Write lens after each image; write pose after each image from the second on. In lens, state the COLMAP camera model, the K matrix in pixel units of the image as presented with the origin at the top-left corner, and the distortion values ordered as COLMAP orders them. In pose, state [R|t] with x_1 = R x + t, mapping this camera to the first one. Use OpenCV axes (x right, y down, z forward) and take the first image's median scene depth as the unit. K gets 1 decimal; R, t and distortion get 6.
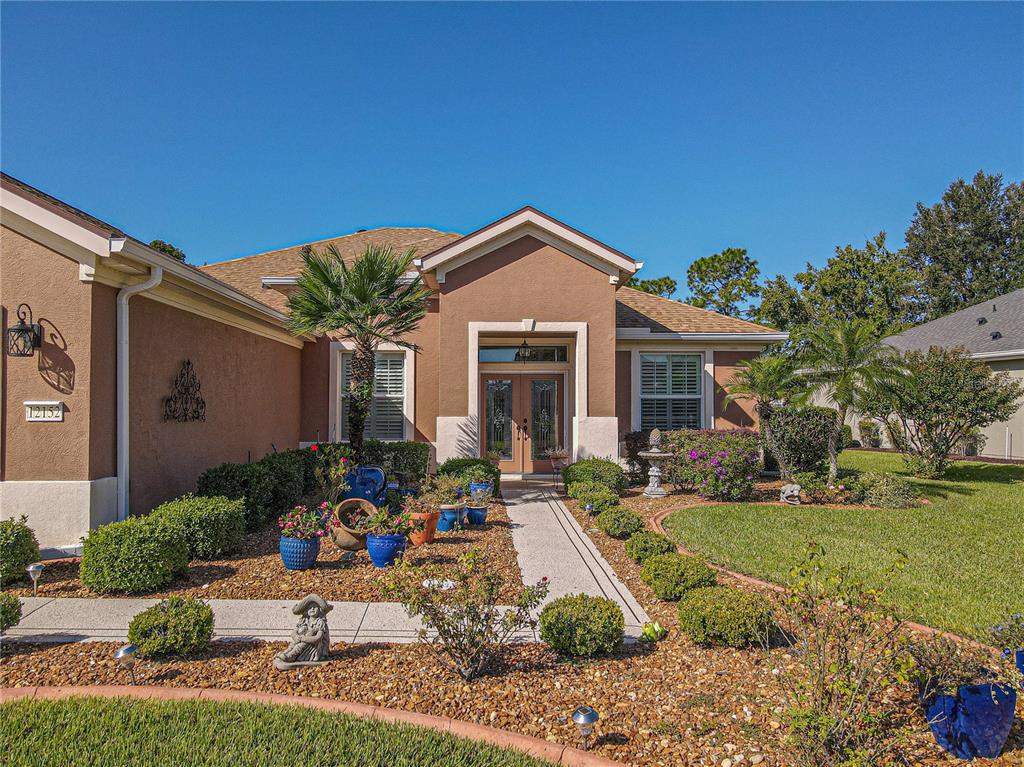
lens RADIAL K [[754.4, 0, 510.6], [0, 754.4, 385.8], [0, 0, 1]] dist [-0.001924, 0.027698]
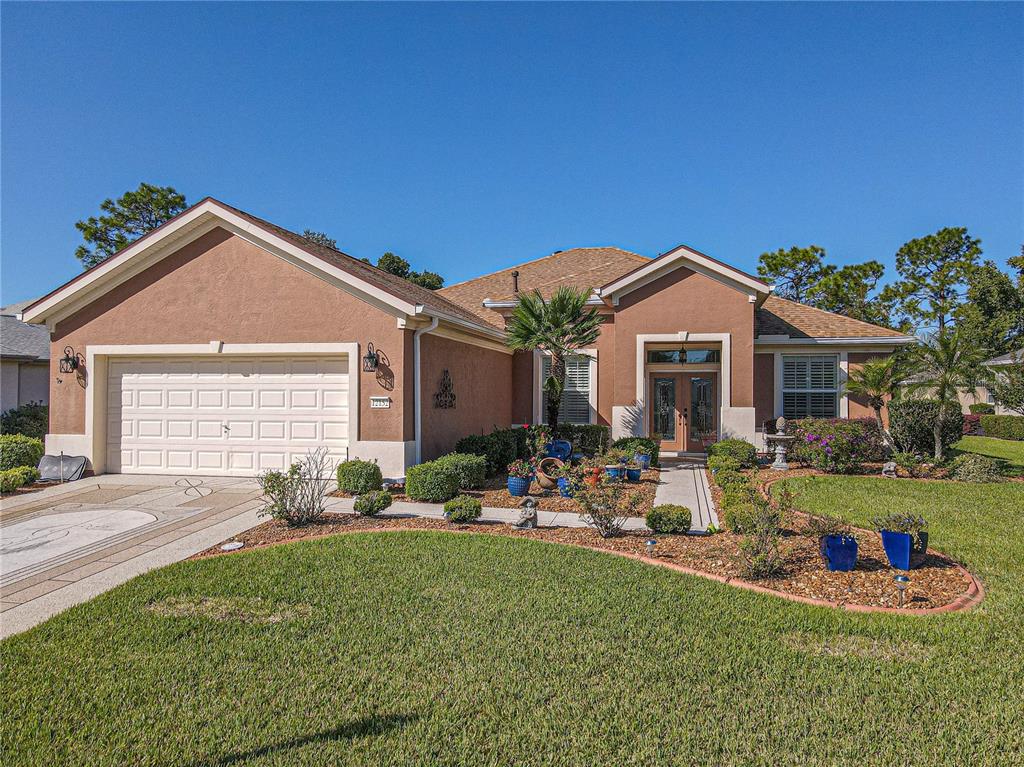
lens RADIAL K [[758.4, 0, 510.6], [0, 758.4, 385.0], [0, 0, 1]] dist [-0.003110, 0.038321]
pose [[0.965869, -0.000089, -0.259032, 0.073778], [0.003957, 0.999888, 0.014412, -0.016224], [0.259002, -0.014946, 0.965761, -0.331656]]
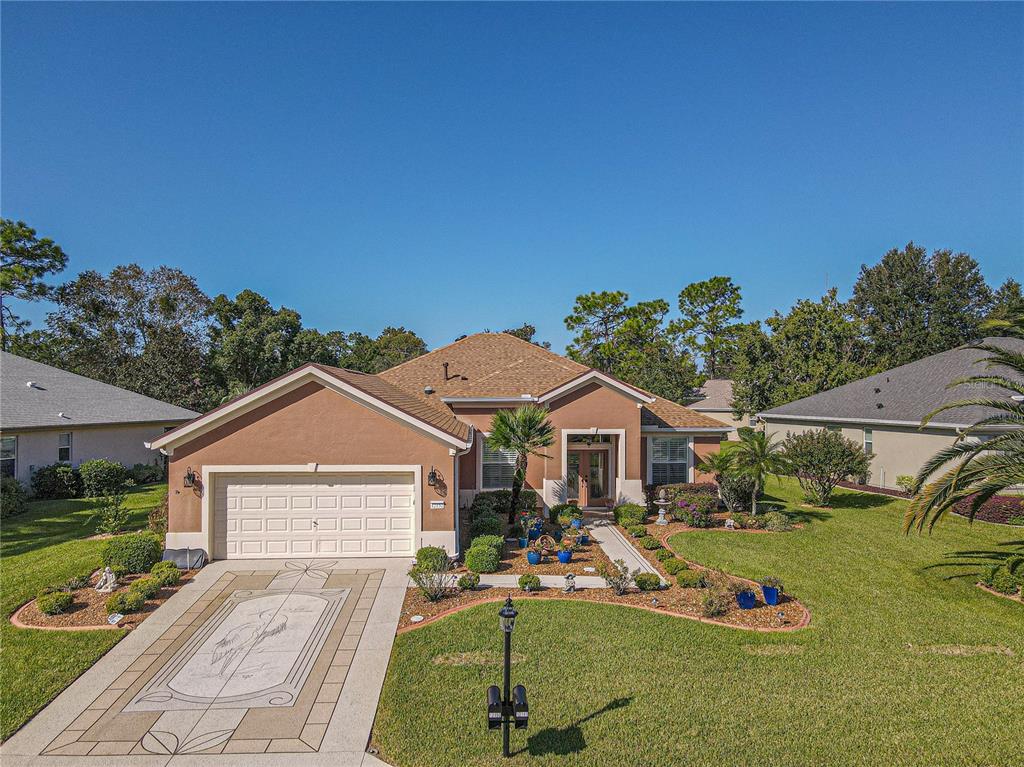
lens RADIAL K [[754.4, 0, 510.6], [0, 754.4, 385.8], [0, 0, 1]] dist [-0.001924, 0.027698]
pose [[0.999936, -0.000537, 0.011336, -0.199636], [0.000316, 0.999811, 0.019443, -0.223634], [-0.011344, -0.019438, 0.999747, -0.842330]]
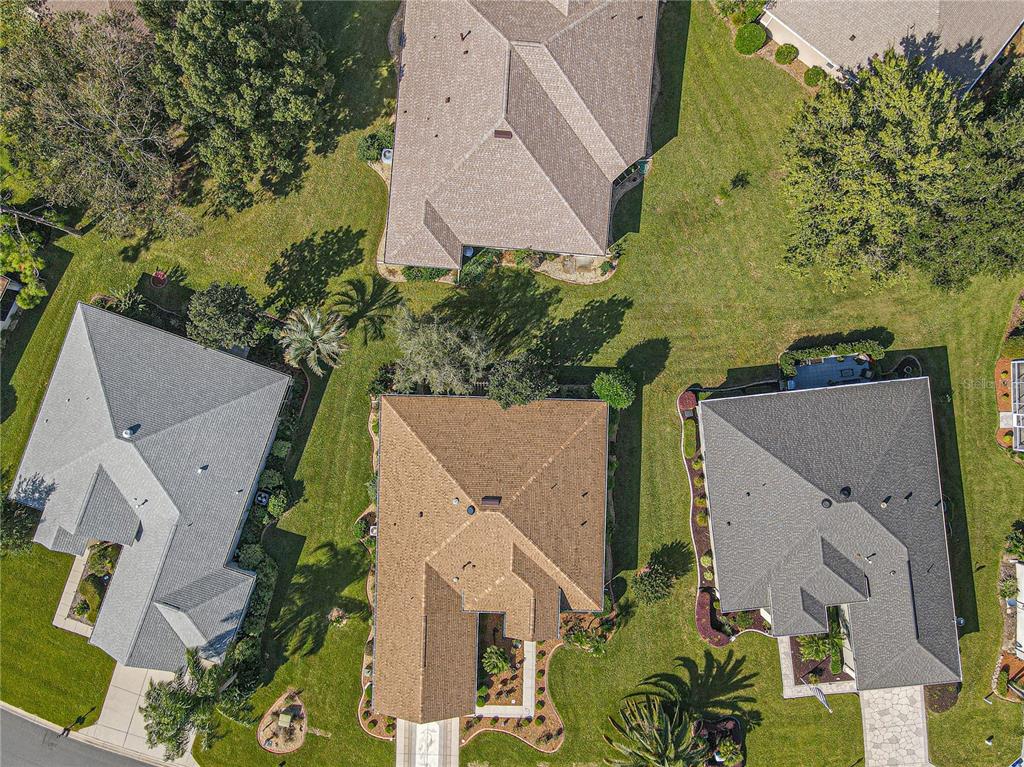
lens RADIAL K [[754.4, 0, 510.6], [0, 754.4, 385.8], [0, 0, 1]] dist [-0.001924, 0.027698]
pose [[0.997832, 0.064098, -0.014952, -0.112196], [0.016387, -0.021927, 0.999625, -4.211225], [0.063746, -0.997703, -0.022930, 2.406241]]
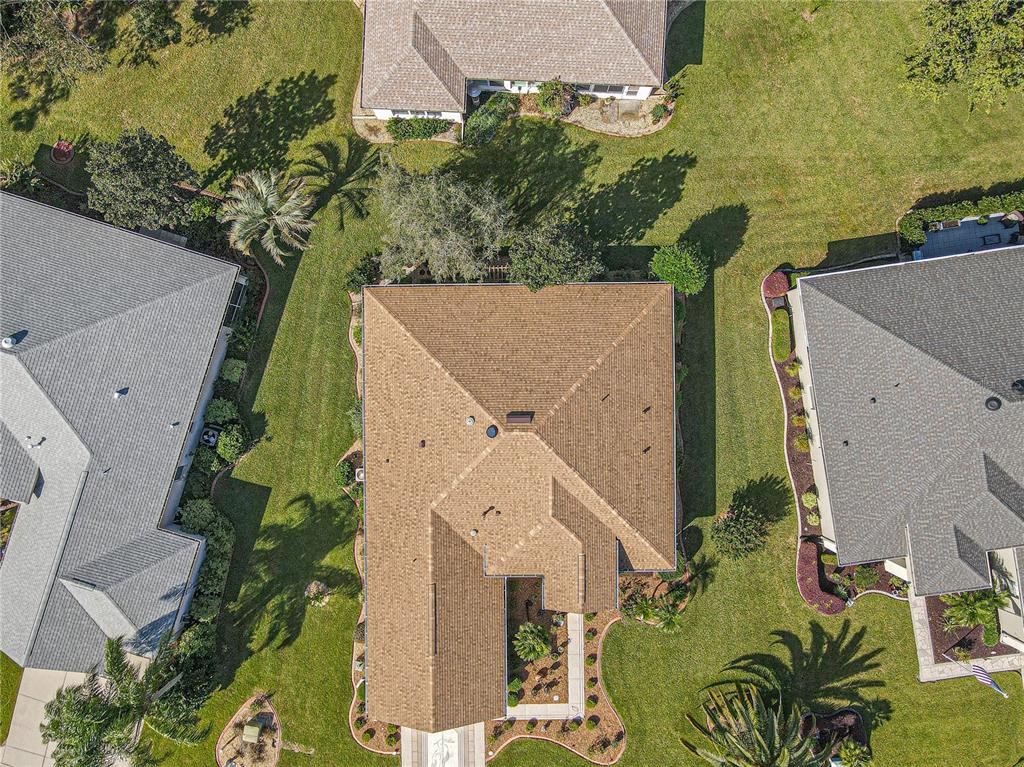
lens RADIAL K [[737.8, 0, 510.0], [0, 737.8, 389.7], [0, 0, 1]] dist [0.015655, -0.006266]
pose [[0.999429, 0.028269, -0.018515, -0.221774], [0.019145, -0.022192, 0.999570, -3.050047], [0.027846, -0.999354, -0.022721, 1.881123]]
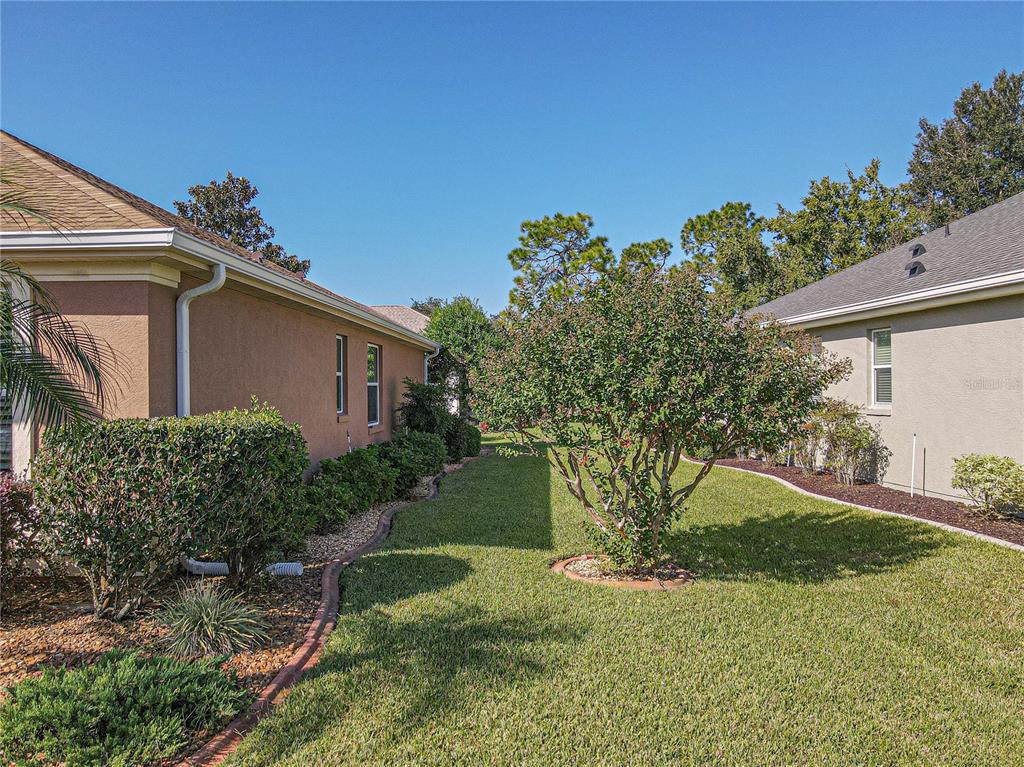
lens RADIAL K [[754.4, 0, 510.6], [0, 754.4, 385.8], [0, 0, 1]] dist [-0.001924, 0.027698]
pose [[0.996722, -0.006200, -0.080669, 0.637024], [0.008411, 0.999597, 0.027094, 0.003873], [0.080469, -0.027684, 0.996373, 0.690140]]
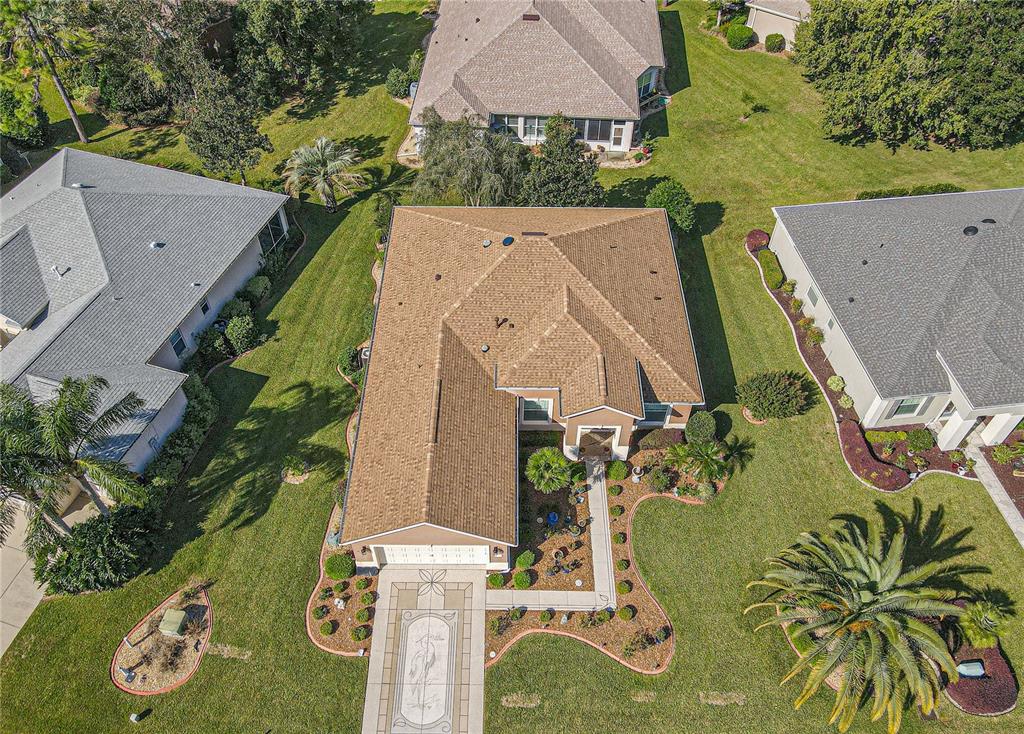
lens RADIAL K [[765.4, 0, 511.0], [0, 765.4, 392.9], [0, 0, 1]] dist [0.003676, 0.005176]
pose [[0.999138, 0.033039, -0.025141, -0.228792], [-0.000861, 0.621925, 0.783077, -2.295058], [0.041508, -0.782380, 0.621417, -0.634015]]
